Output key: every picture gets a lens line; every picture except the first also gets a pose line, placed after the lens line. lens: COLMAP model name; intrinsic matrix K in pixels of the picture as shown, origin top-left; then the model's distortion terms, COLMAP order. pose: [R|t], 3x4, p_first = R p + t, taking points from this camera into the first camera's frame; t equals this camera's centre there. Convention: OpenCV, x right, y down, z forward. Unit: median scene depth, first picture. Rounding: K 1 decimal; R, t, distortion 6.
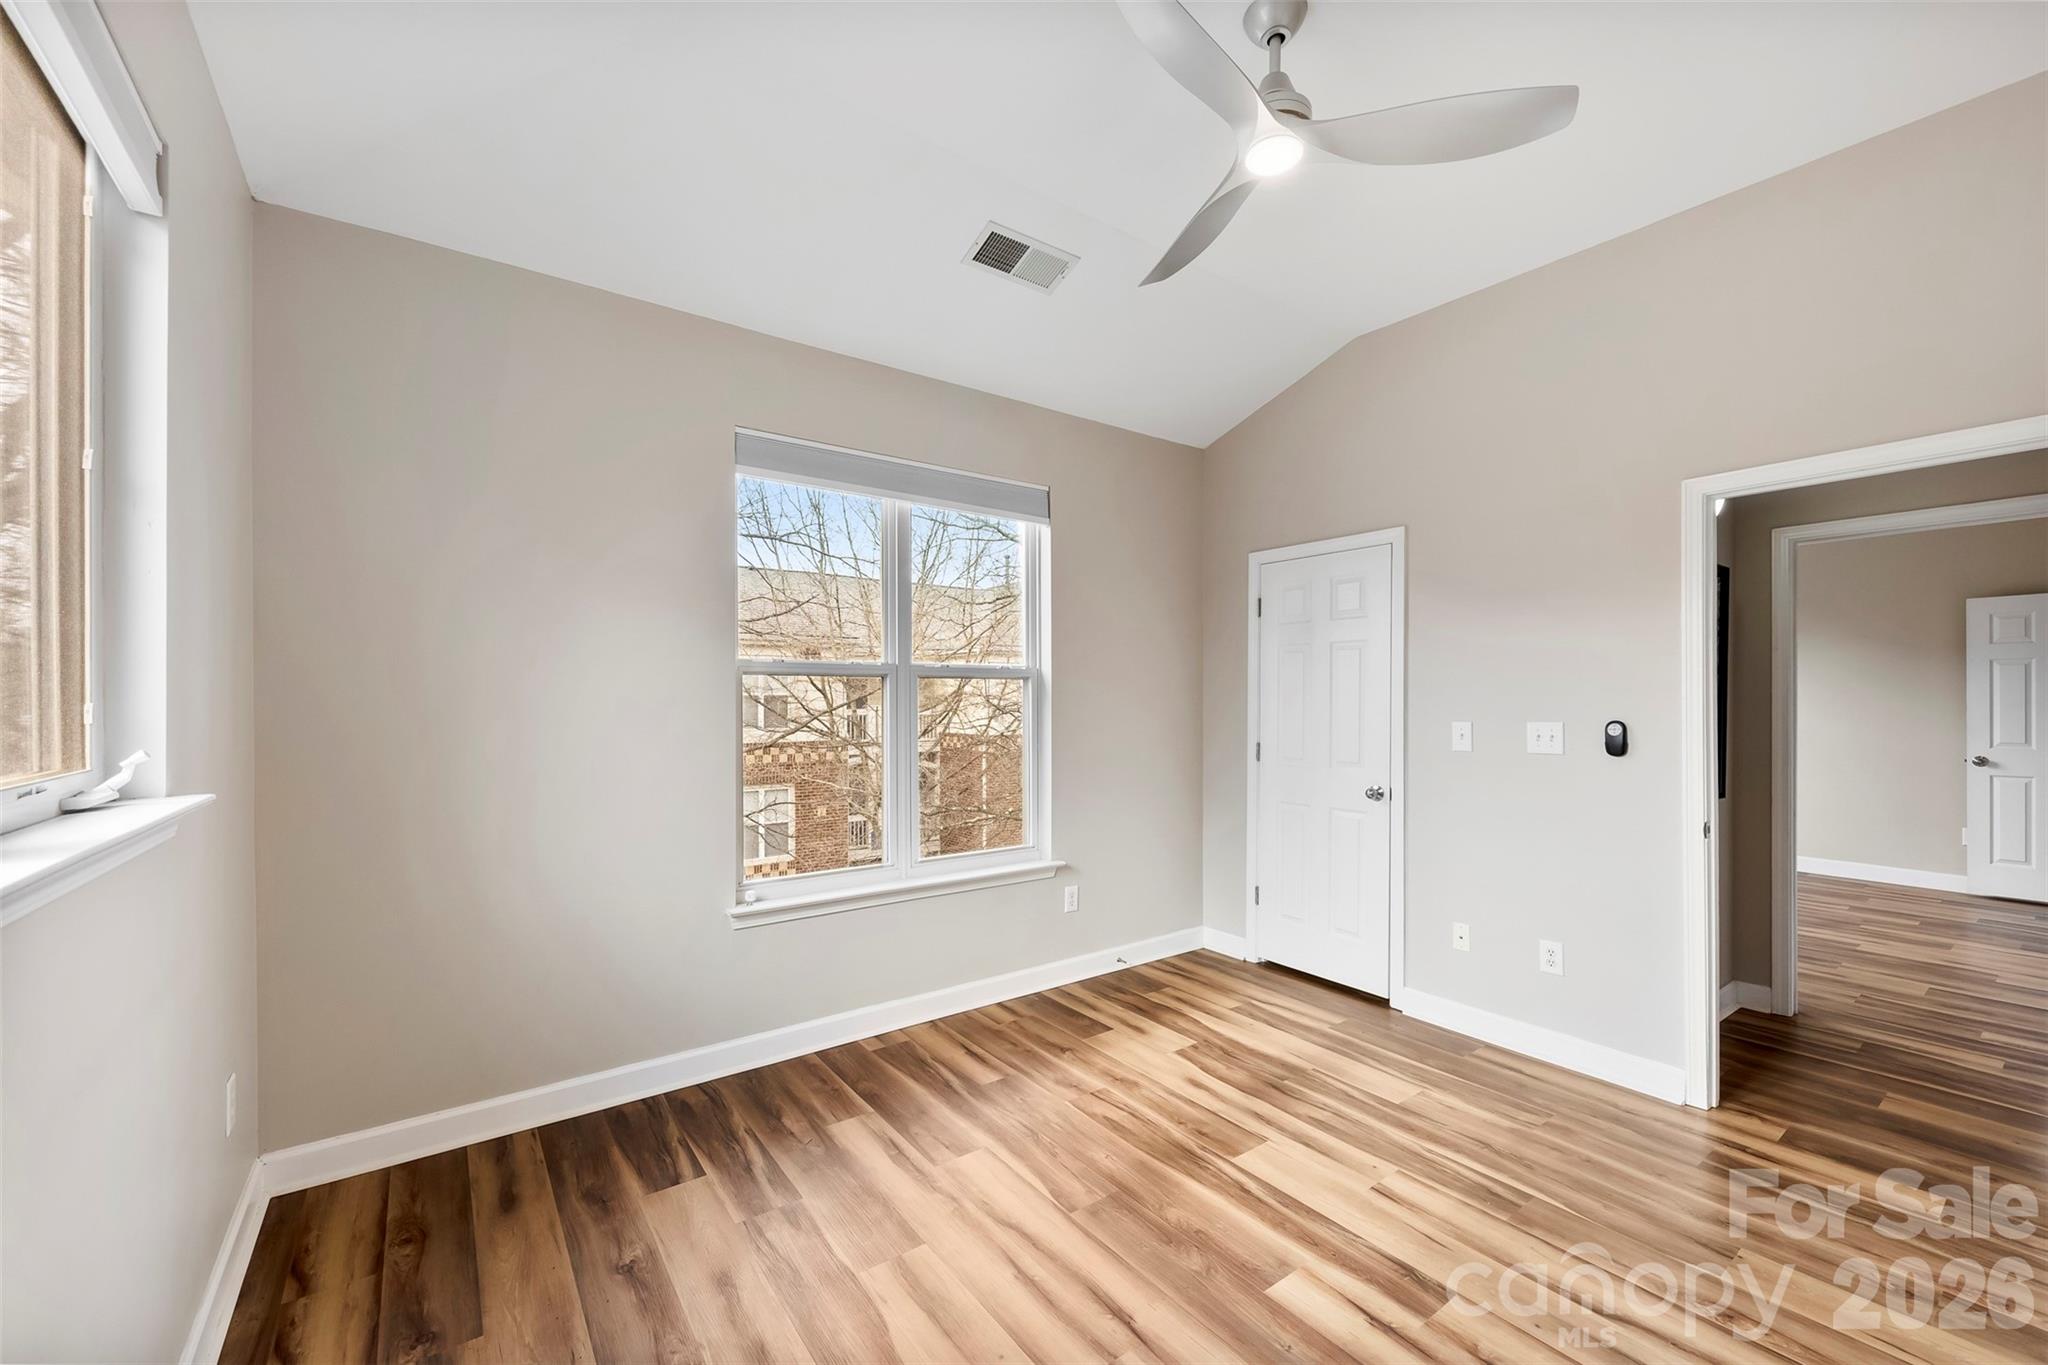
lens RADIAL K [[808.2, 0, 1023.5], [0, 808.2, 701.3], [0, 0, 1]] dist [0.003409, -0.000820]
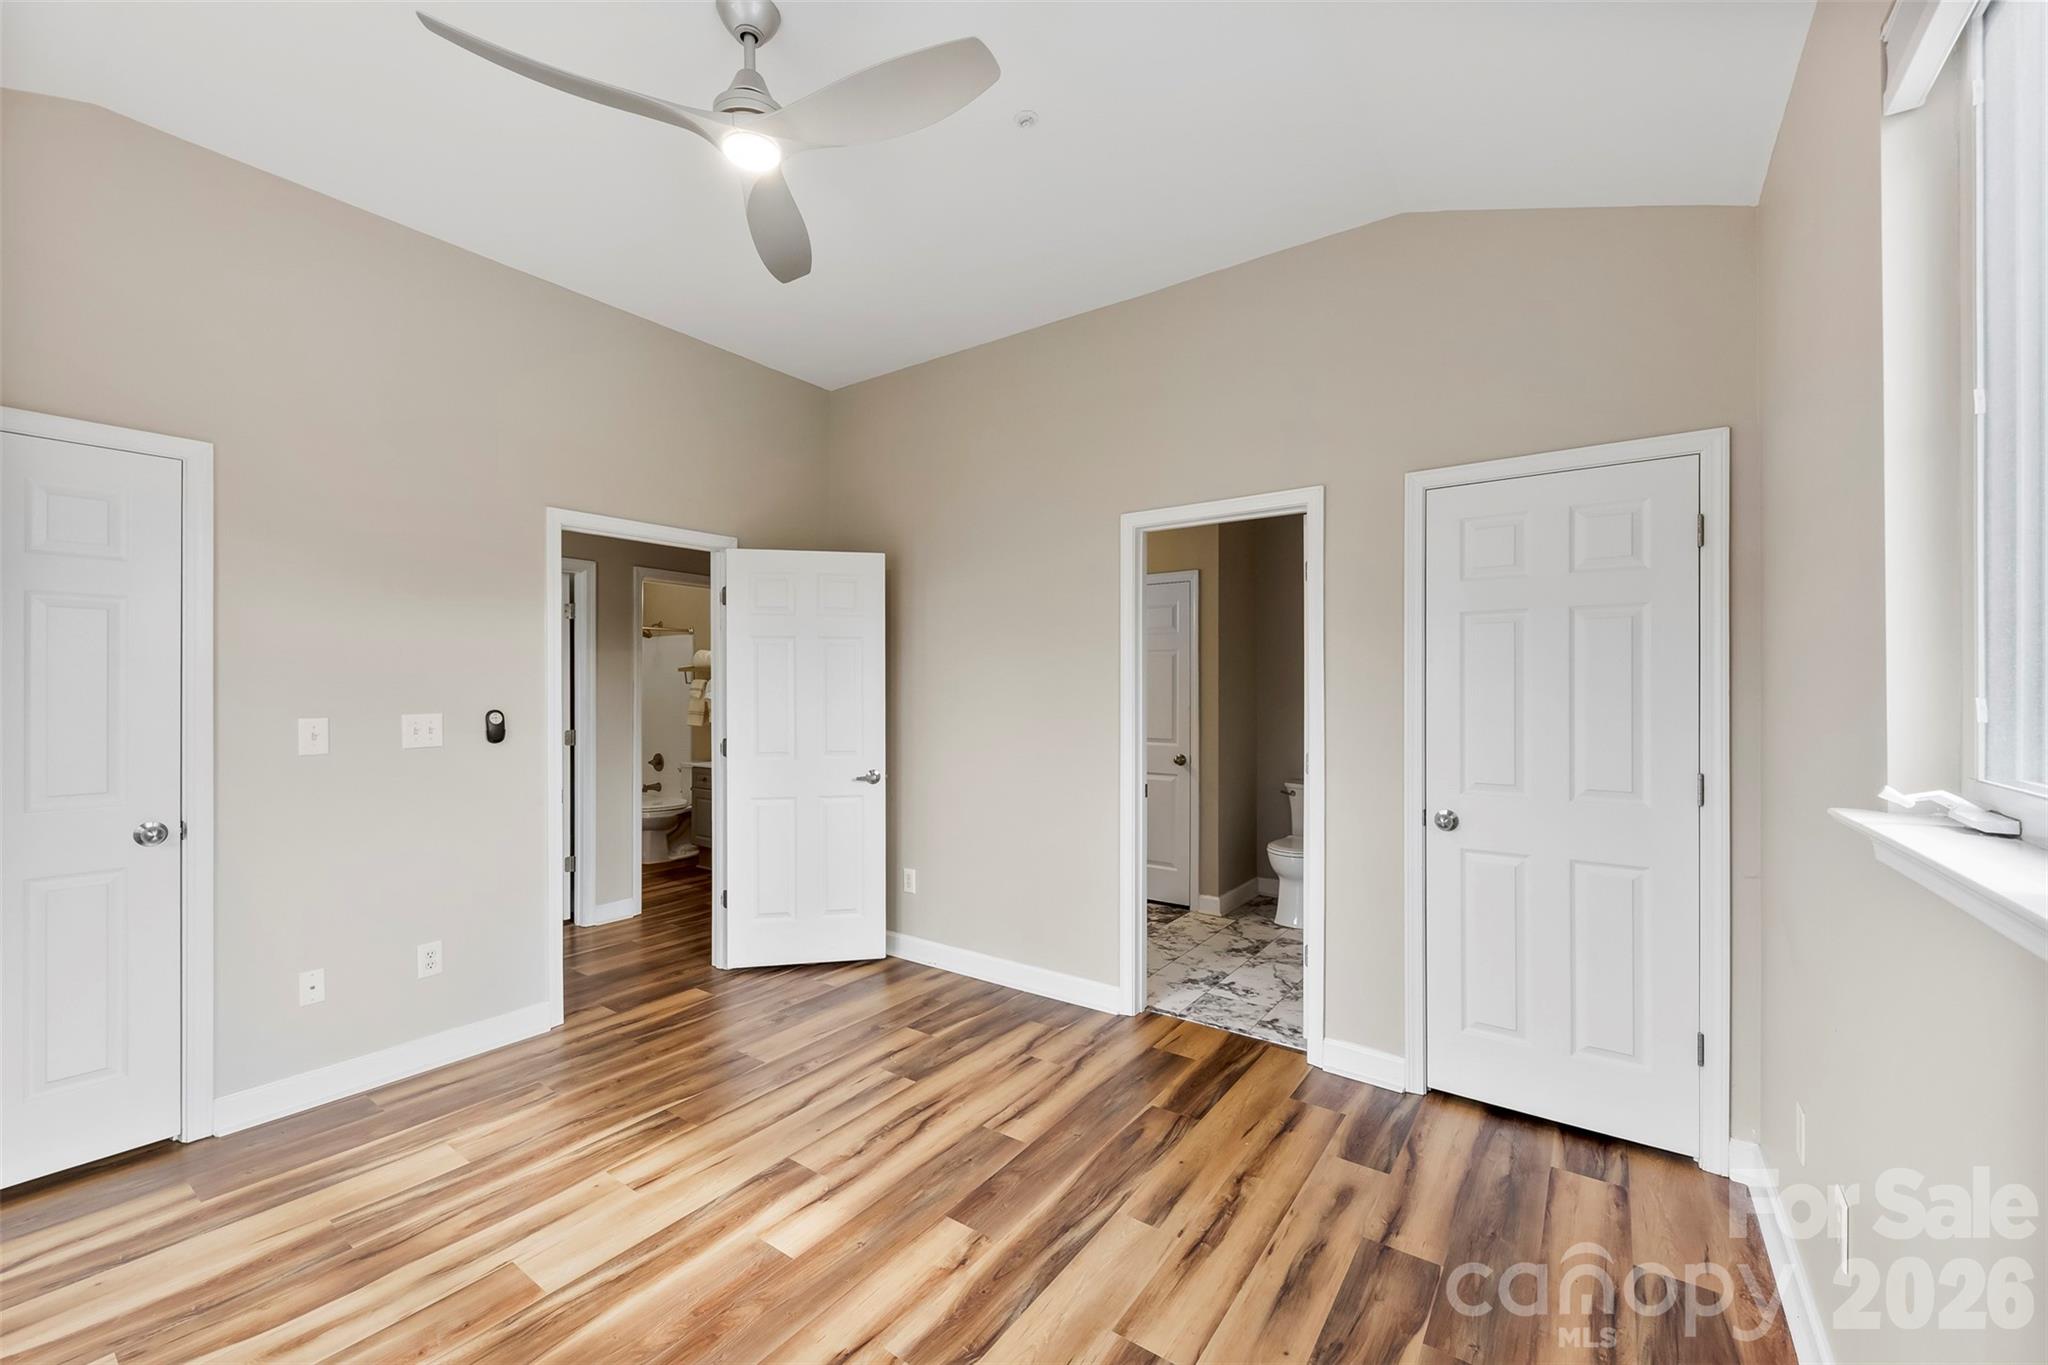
lens RADIAL K [[808.2, 0, 1023.1], [0, 808.2, 681.1], [0, 0, 1]] dist [0.003409, -0.000820]
pose [[-0.313224, 0.008288, 0.949643, -0.500707], [-0.001063, 0.999958, -0.009077, -0.005608], [-0.949679, -0.003852, -0.313203, 0.658710]]
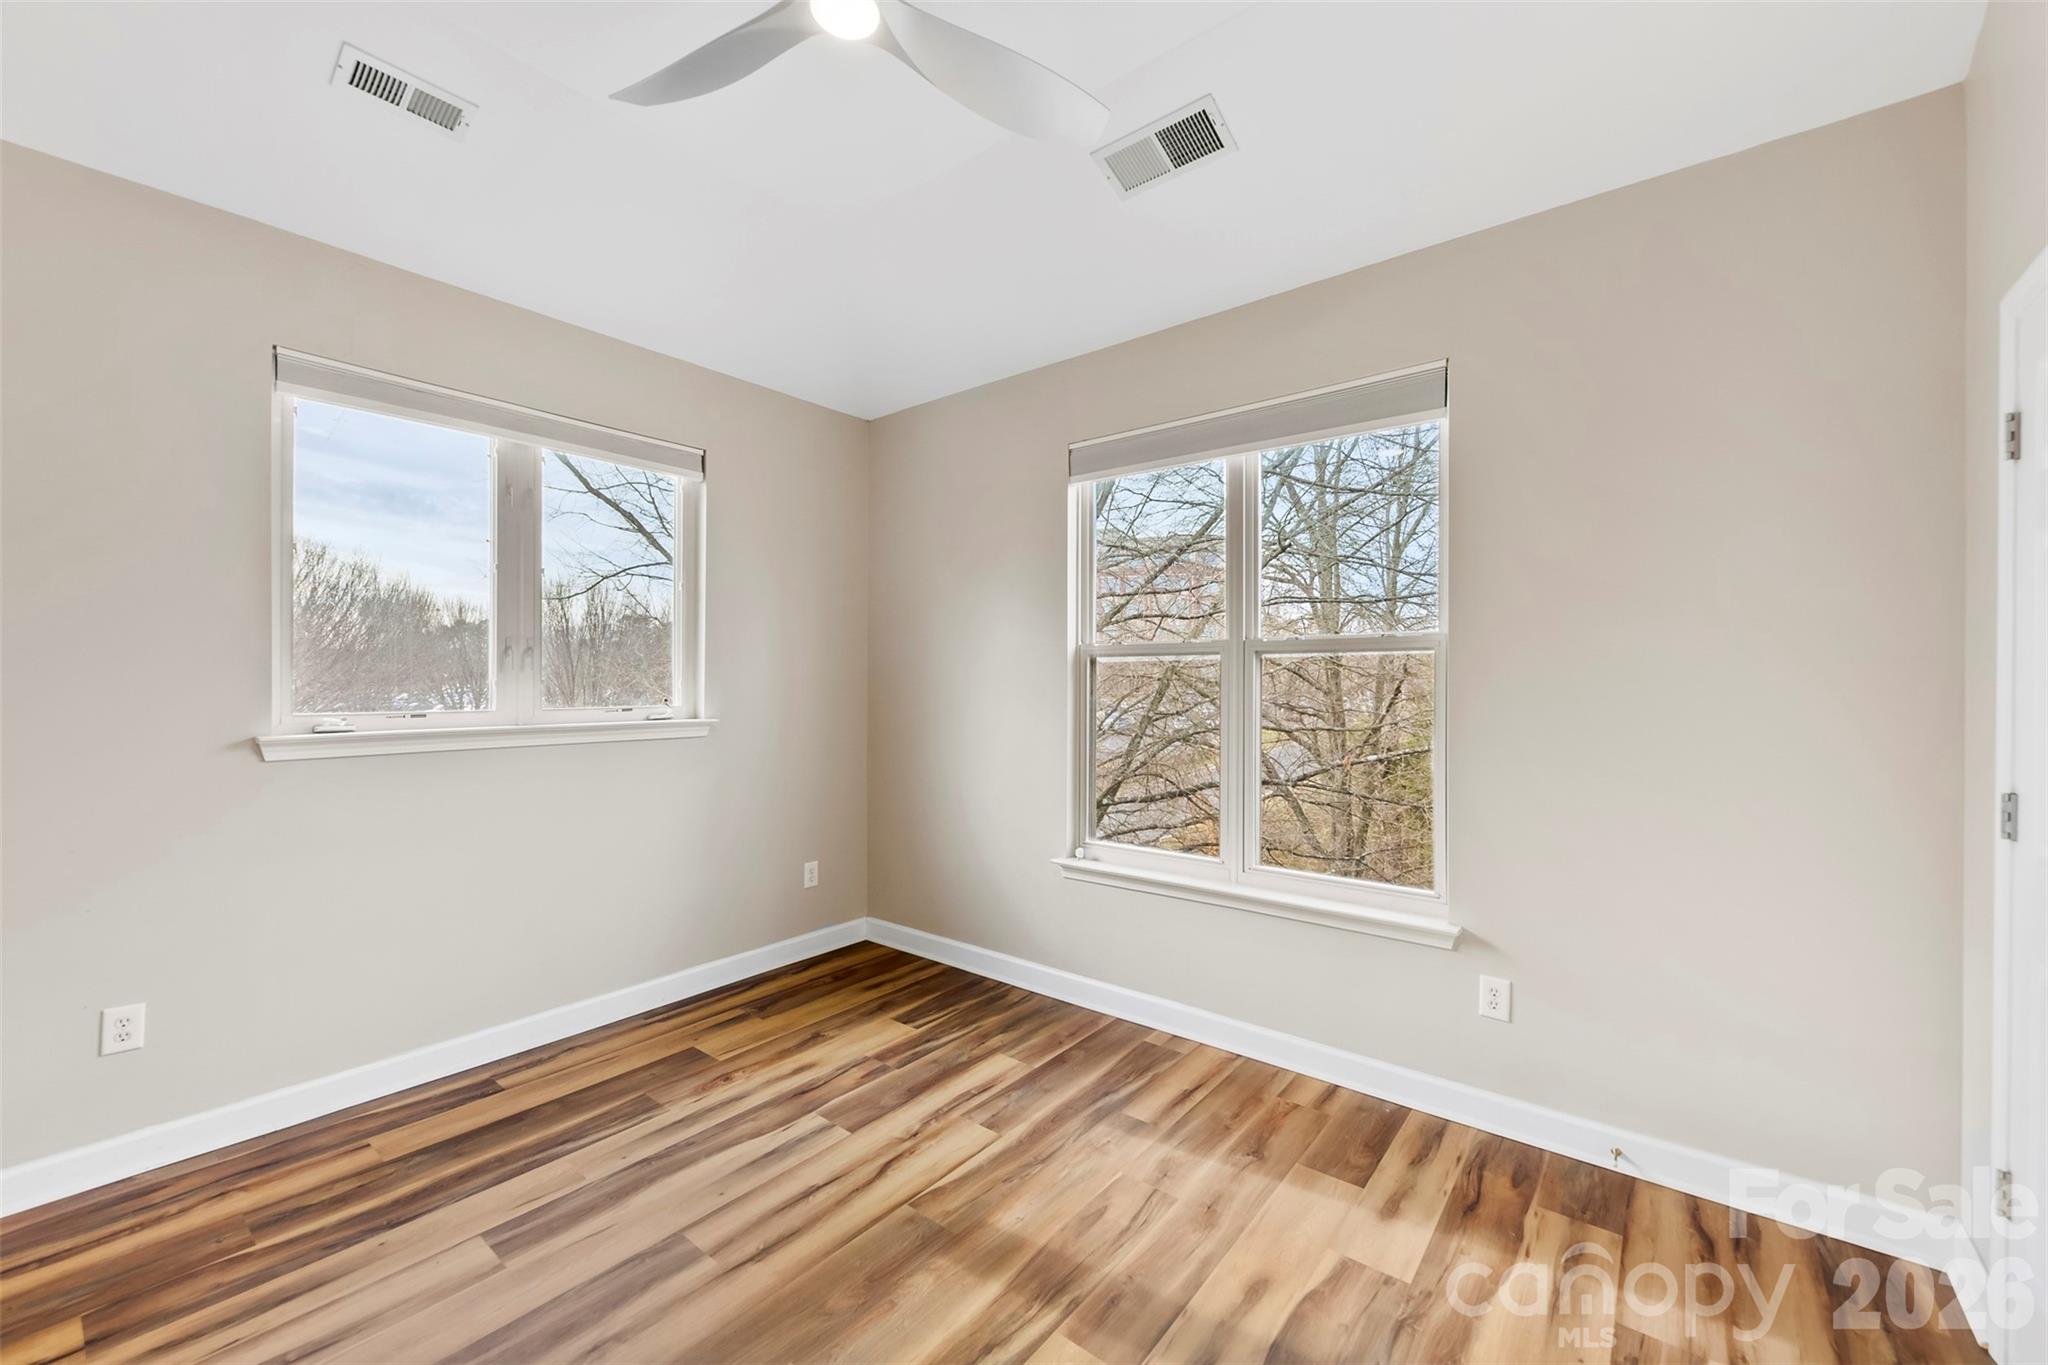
lens RADIAL K [[808.2, 0, 1016.0], [0, 808.2, 685.8], [0, 0, 1]] dist [0.003409, -0.000820]
pose [[0.256524, 0.008134, -0.966504, 0.746543], [-0.002865, 0.999967, 0.007656, -0.001119], [0.966534, 0.000805, 0.256539, 0.634374]]
